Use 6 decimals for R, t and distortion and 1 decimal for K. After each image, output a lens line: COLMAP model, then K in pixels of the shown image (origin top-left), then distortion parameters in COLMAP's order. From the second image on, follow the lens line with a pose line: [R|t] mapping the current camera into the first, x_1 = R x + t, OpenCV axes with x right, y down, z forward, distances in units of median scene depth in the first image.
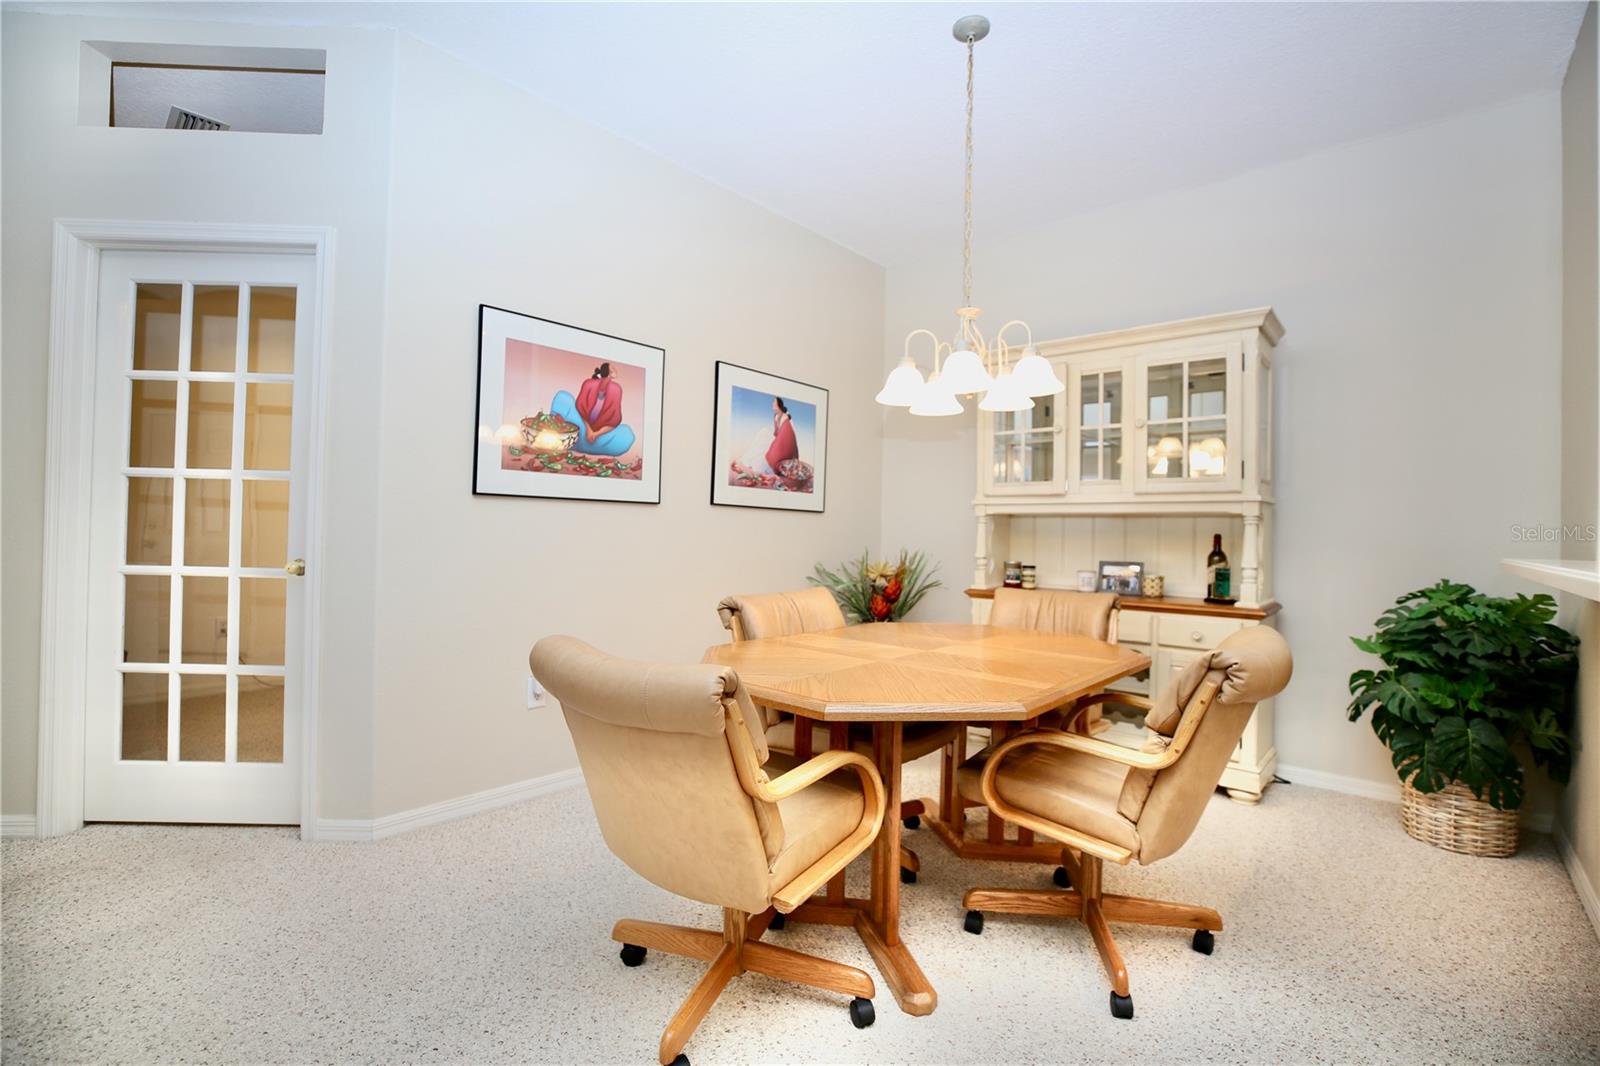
lens RADIAL K [[725.5, 0, 800.2], [0, 725.5, 527.6], [0, 0, 1]] dist [-0.044642, 0.013098]
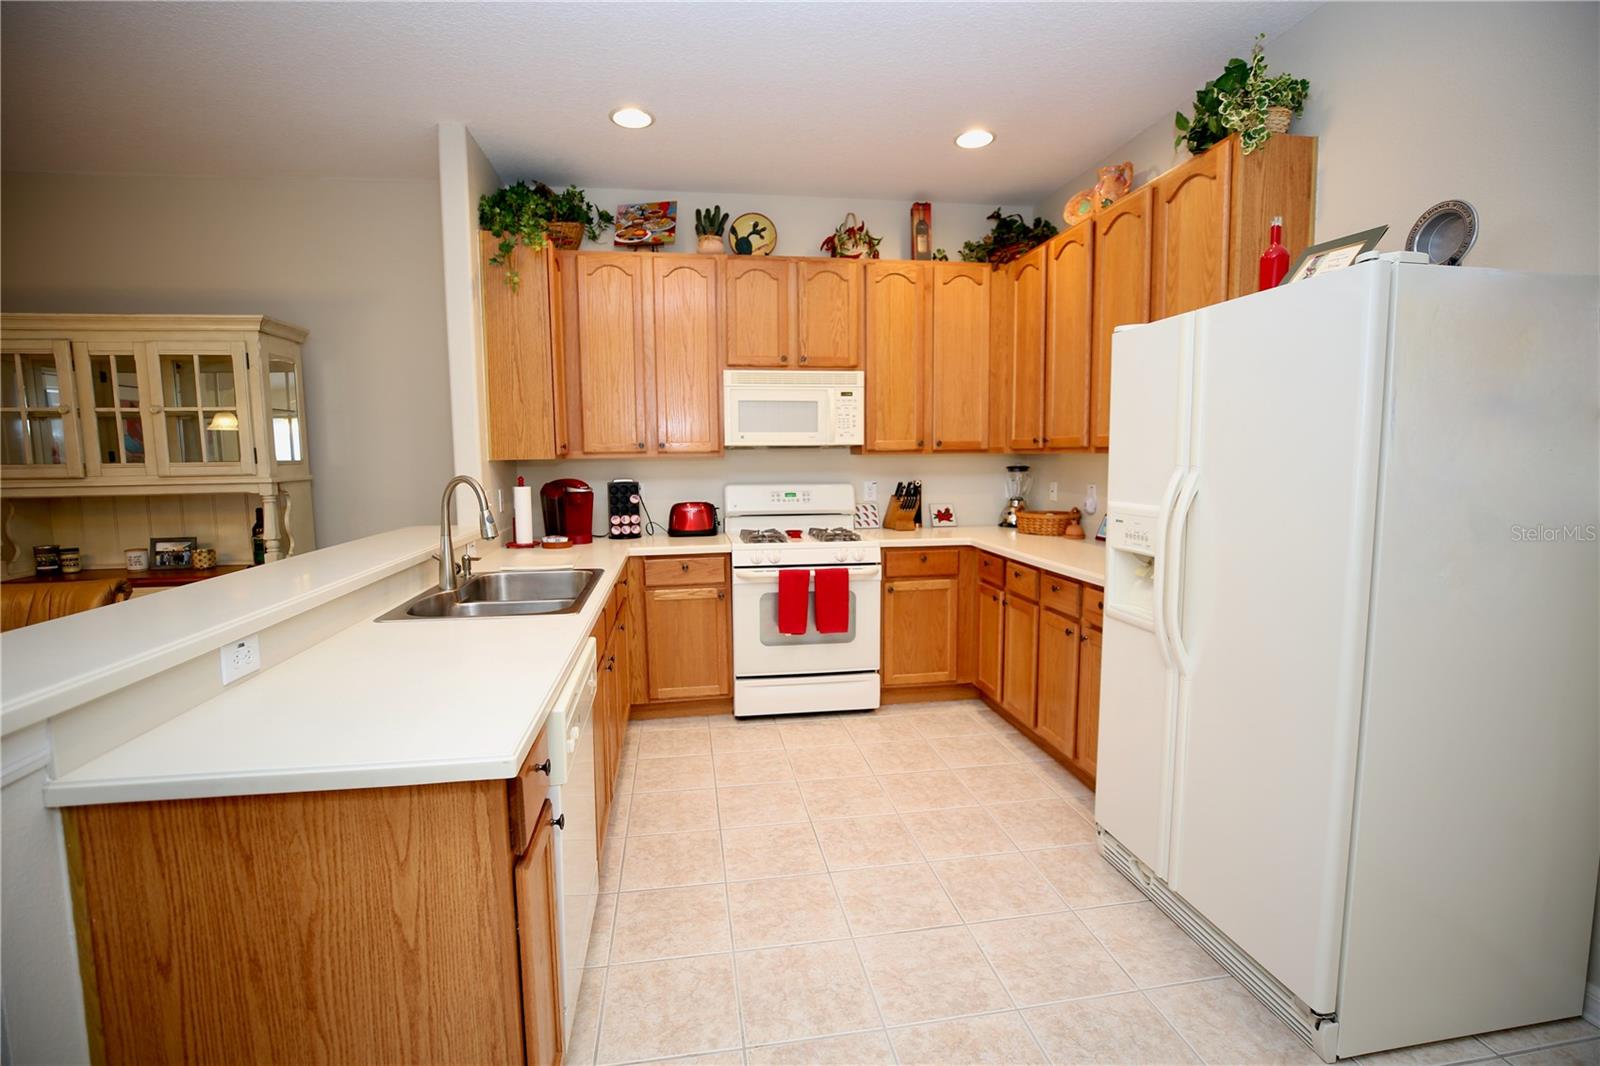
lens RADIAL K [[725.5, 0, 800.2], [0, 725.5, 527.6], [0, 0, 1]] dist [-0.044642, 0.013098]
pose [[0.635309, -0.103334, 0.765314, 0.260056], [0.018299, 0.992743, 0.118852, -0.077545], [-0.772042, -0.061503, 0.632589, -0.374575]]
